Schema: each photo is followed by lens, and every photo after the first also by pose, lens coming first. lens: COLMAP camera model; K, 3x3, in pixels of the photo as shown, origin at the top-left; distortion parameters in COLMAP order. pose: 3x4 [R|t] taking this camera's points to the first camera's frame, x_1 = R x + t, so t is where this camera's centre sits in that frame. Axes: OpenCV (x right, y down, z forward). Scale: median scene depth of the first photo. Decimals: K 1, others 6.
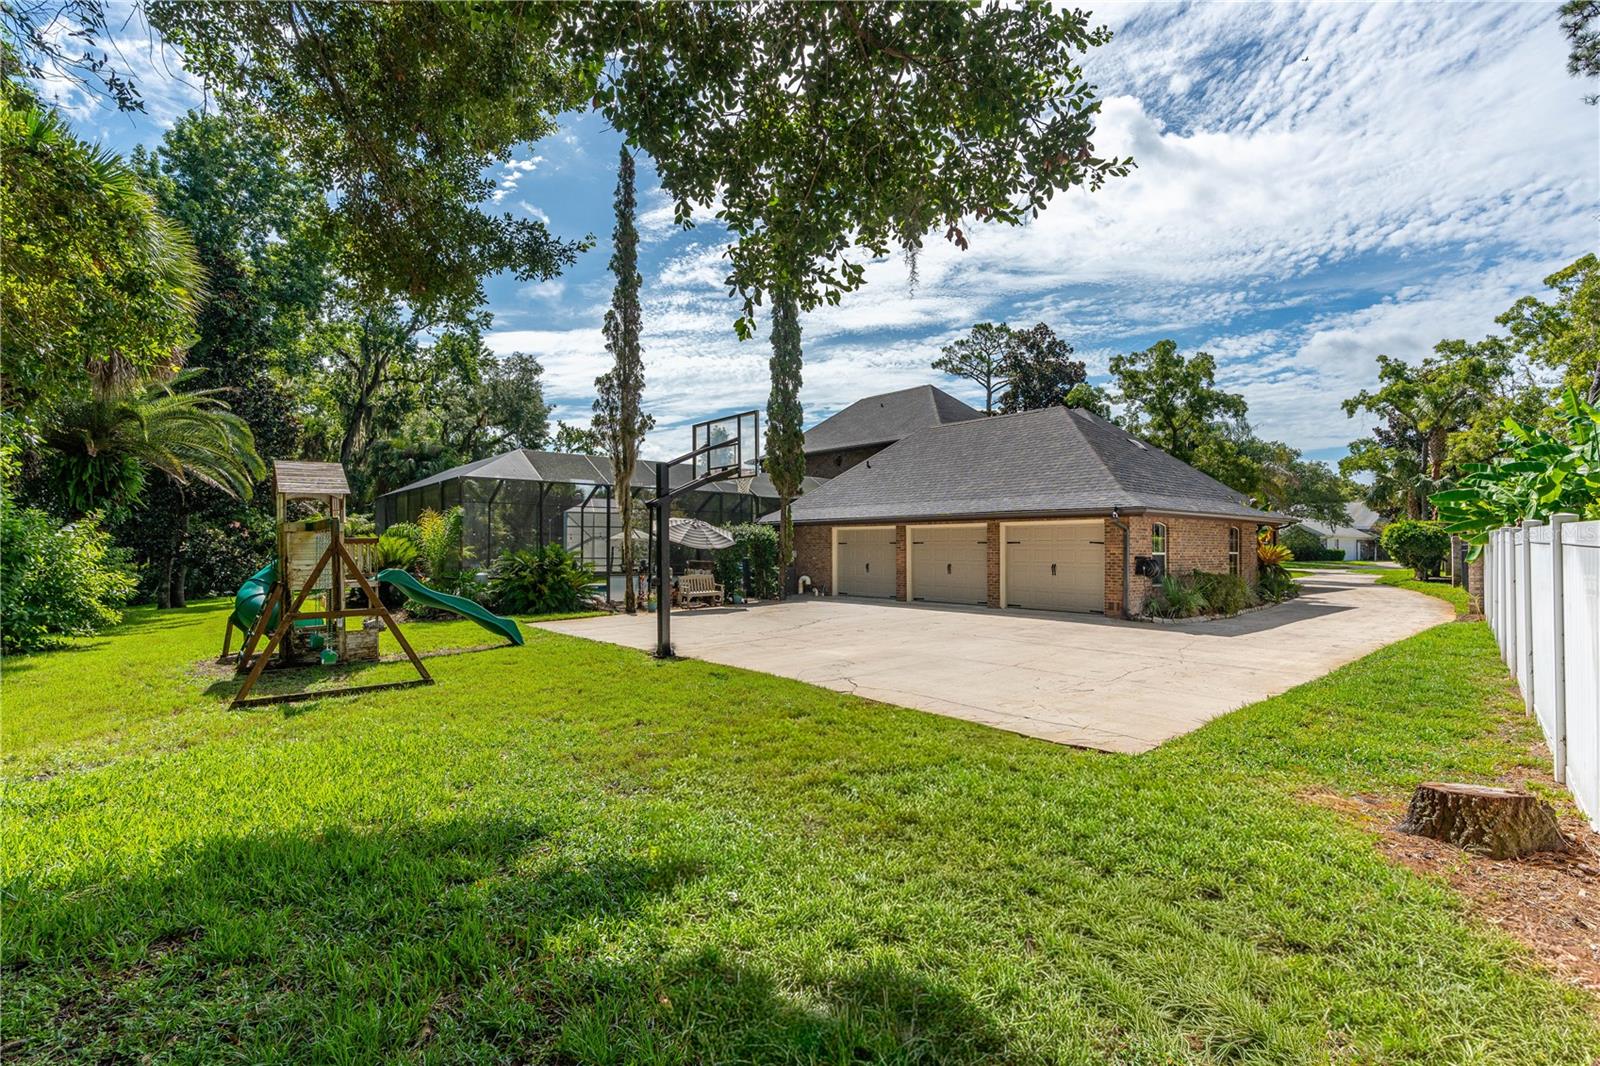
lens RADIAL K [[722.1, 0, 802.0], [0, 722.1, 535.3], [0, 0, 1]] dist [-0.003104, -0.000336]
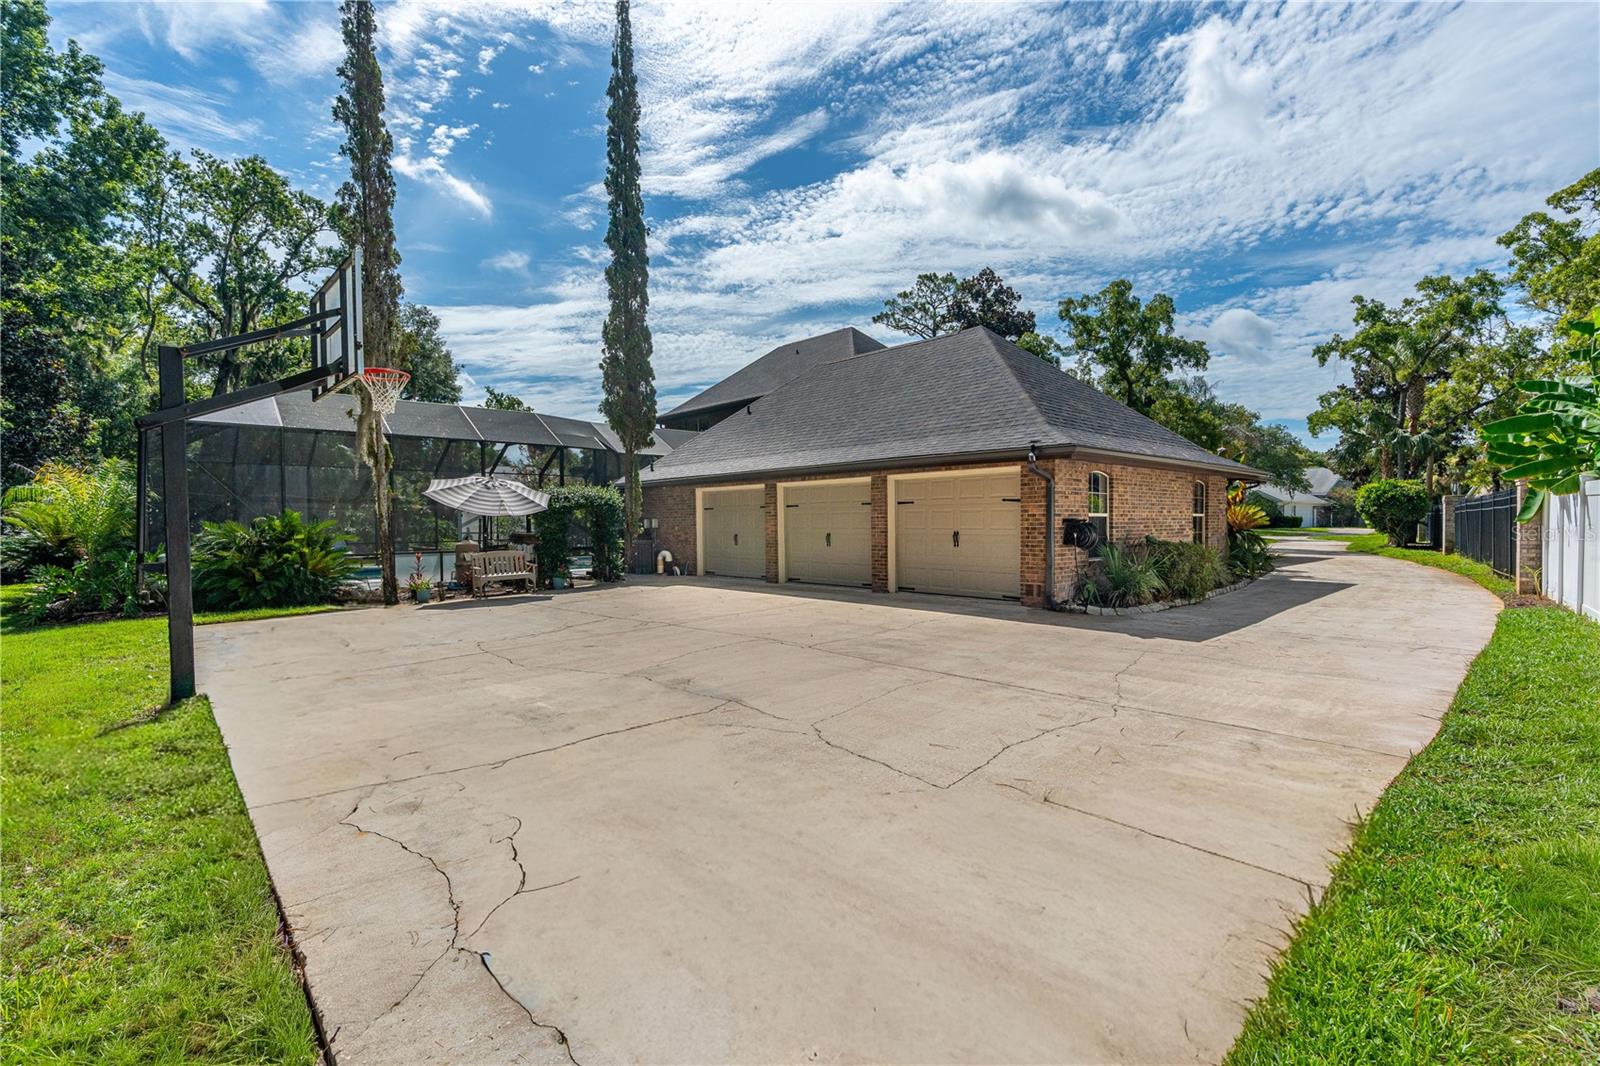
lens RADIAL K [[722.1, 0, 798.1], [0, 722.1, 532.5], [0, 0, 1]] dist [-0.003104, -0.000336]
pose [[0.999049, -0.010676, 0.042286, 0.076813], [0.009266, 0.999399, 0.033418, 0.007367], [-0.042617, -0.032994, 0.998547, 0.137208]]
